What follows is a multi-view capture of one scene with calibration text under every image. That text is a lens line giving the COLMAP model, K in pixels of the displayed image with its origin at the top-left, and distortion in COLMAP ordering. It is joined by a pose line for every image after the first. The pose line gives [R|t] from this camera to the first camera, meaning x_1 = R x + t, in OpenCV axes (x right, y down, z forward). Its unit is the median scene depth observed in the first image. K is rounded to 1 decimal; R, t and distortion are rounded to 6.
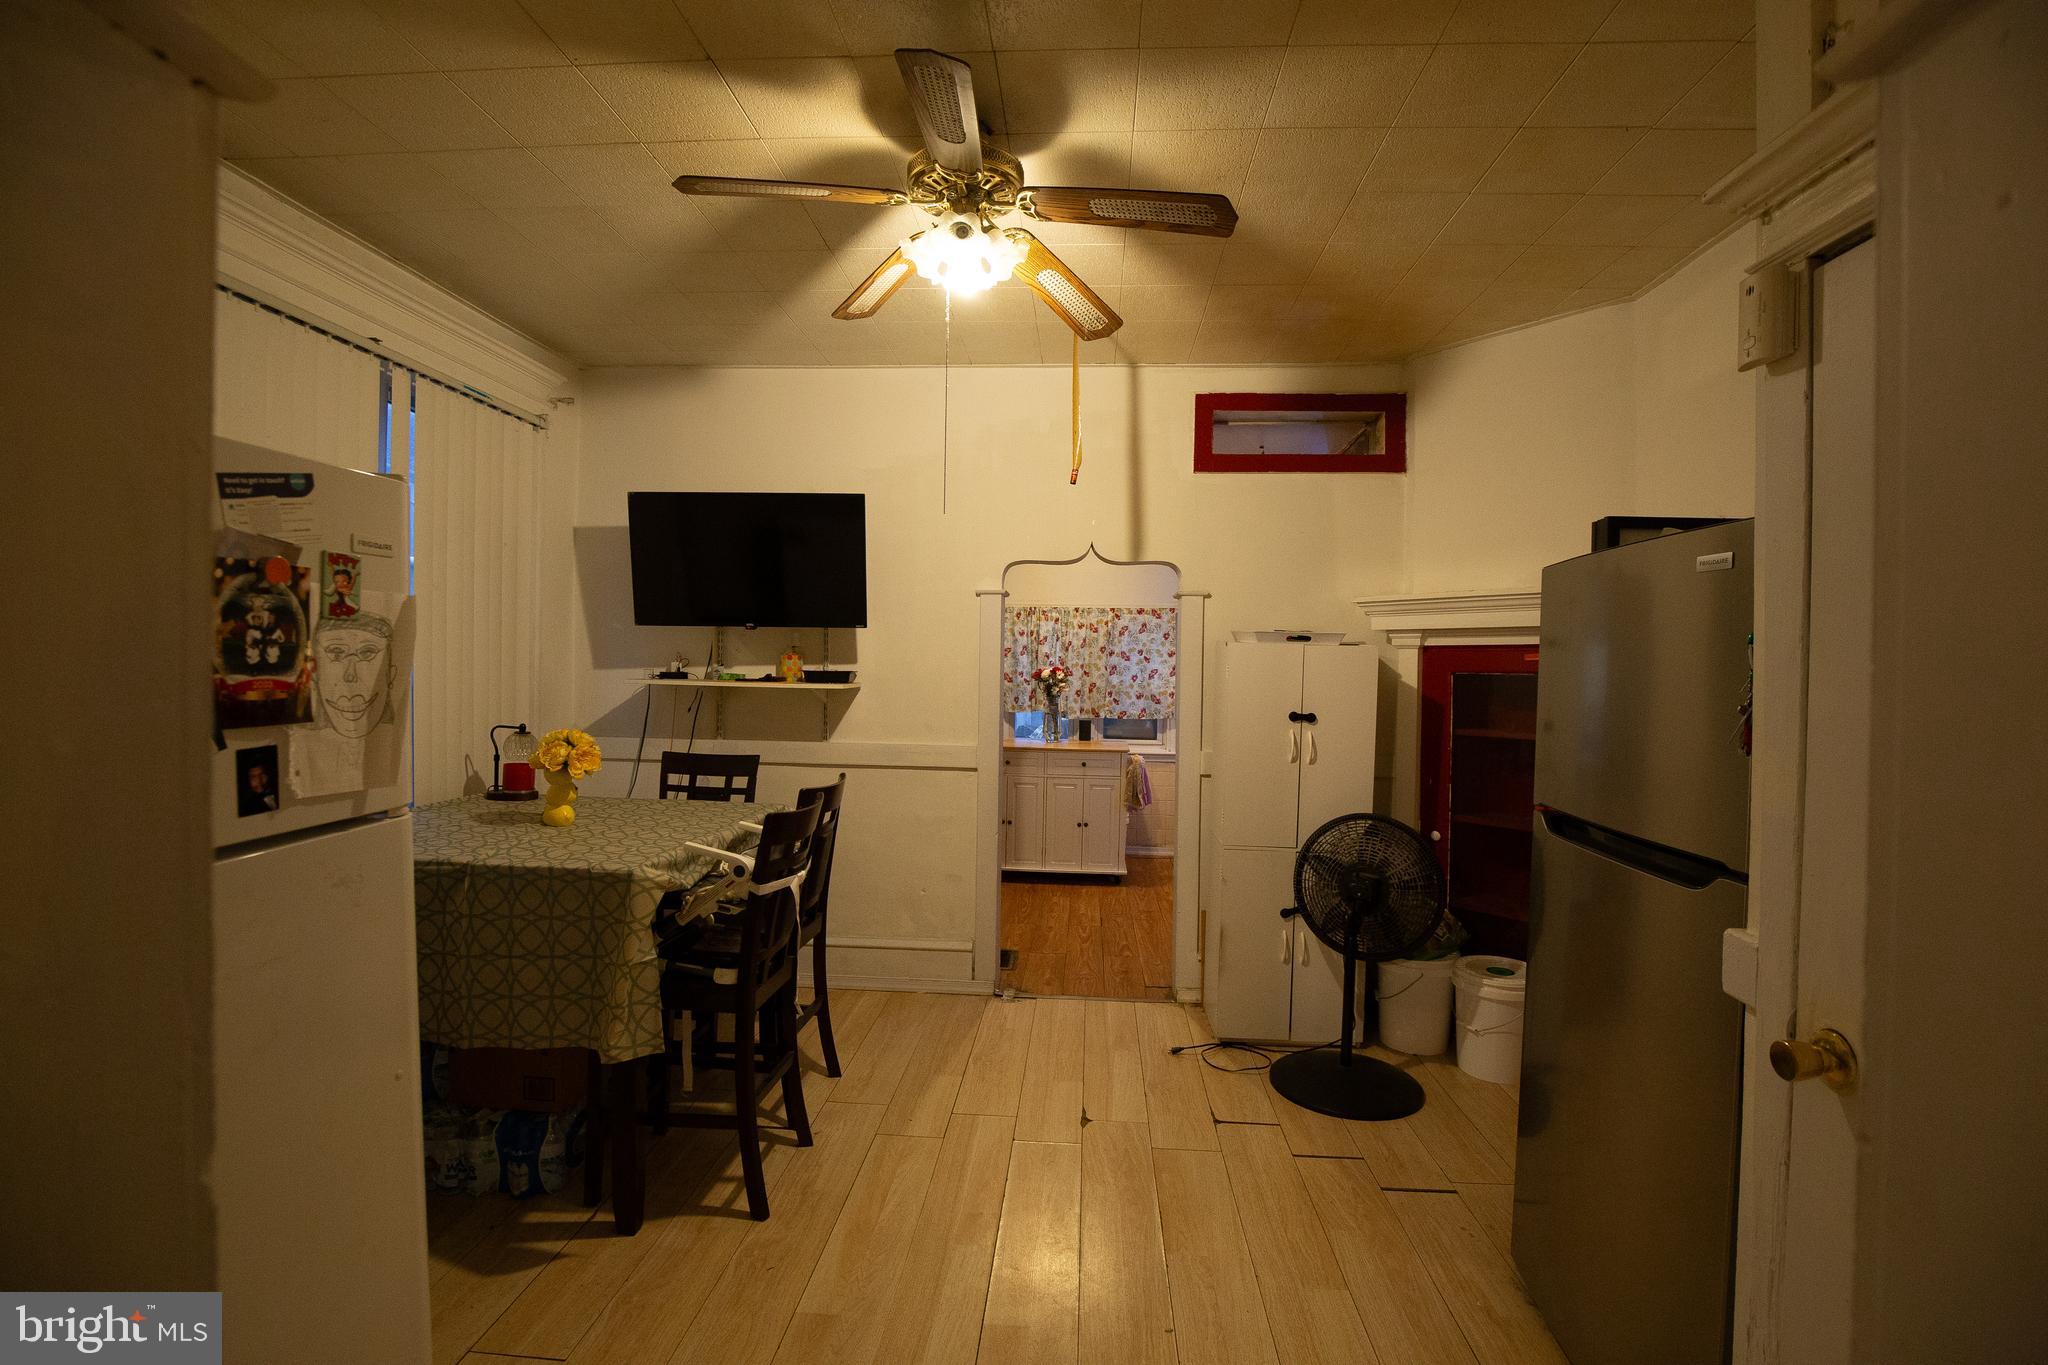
lens RADIAL K [[938.3, 0, 1042.7], [0, 938.3, 686.0], [0, 0, 1]] dist [-0.027757, -0.000039]
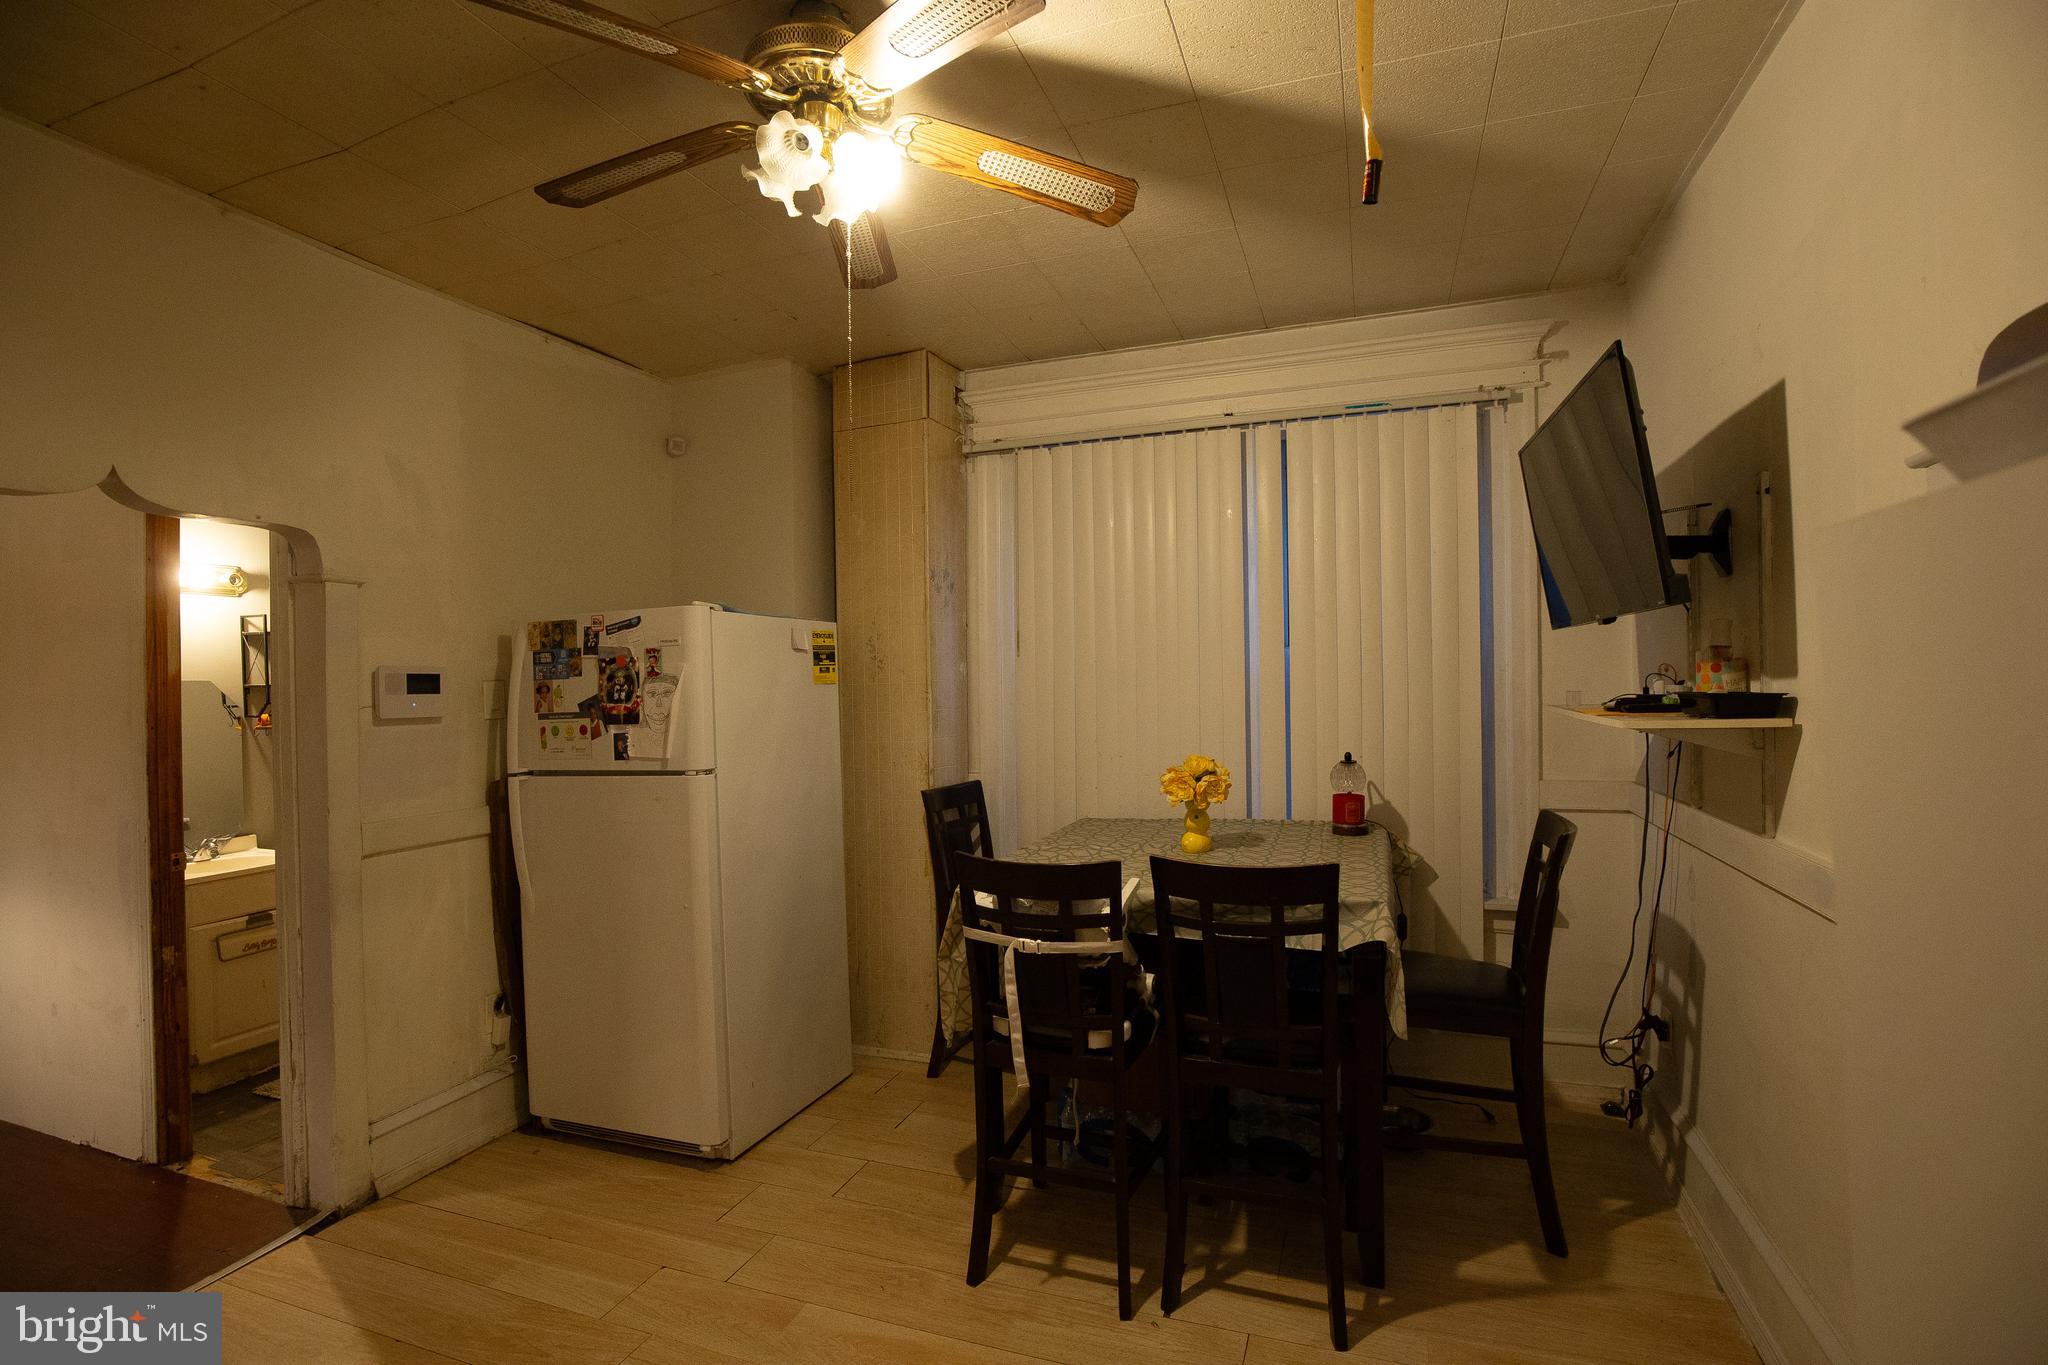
lens RADIAL K [[938.3, 0, 1042.7], [0, 938.3, 686.0], [0, 0, 1]] dist [-0.027757, -0.000039]
pose [[-0.285579, -0.003392, -0.958349, 0.190085], [-0.005454, 0.999983, -0.001914, -0.009496], [0.958340, 0.004680, -0.285593, 0.437064]]
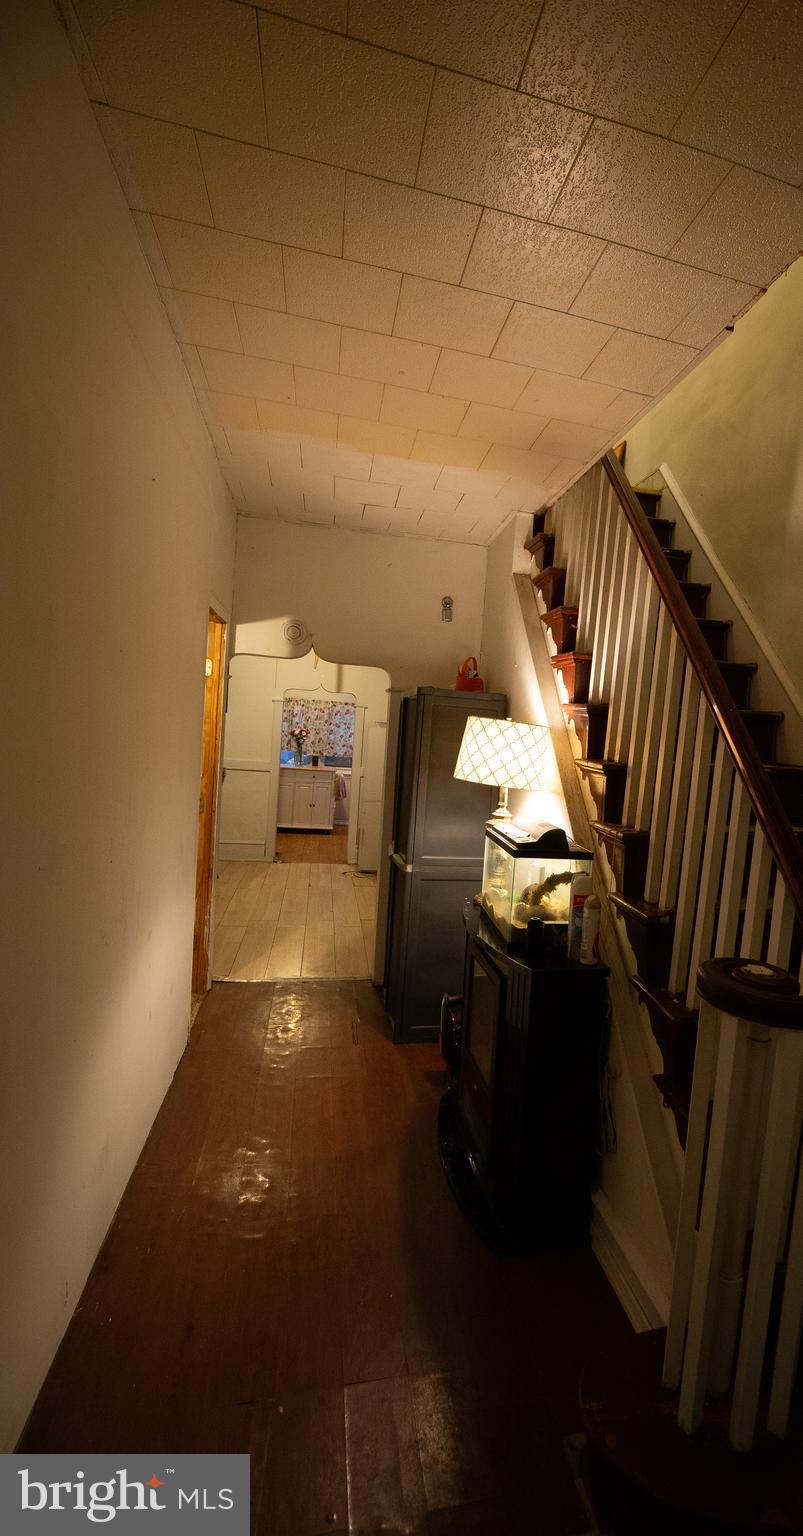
lens RADIAL K [[688.1, 0, 495.4], [0, 688.1, 764.9], [0, 0, 1]] dist [-0.000495, -0.000003]
pose [[0.954535, 0.039086, 0.295526, -0.022064], [-0.049319, 0.998411, 0.027250, -0.004451], [-0.293992, -0.040586, 0.954946, -0.517482]]
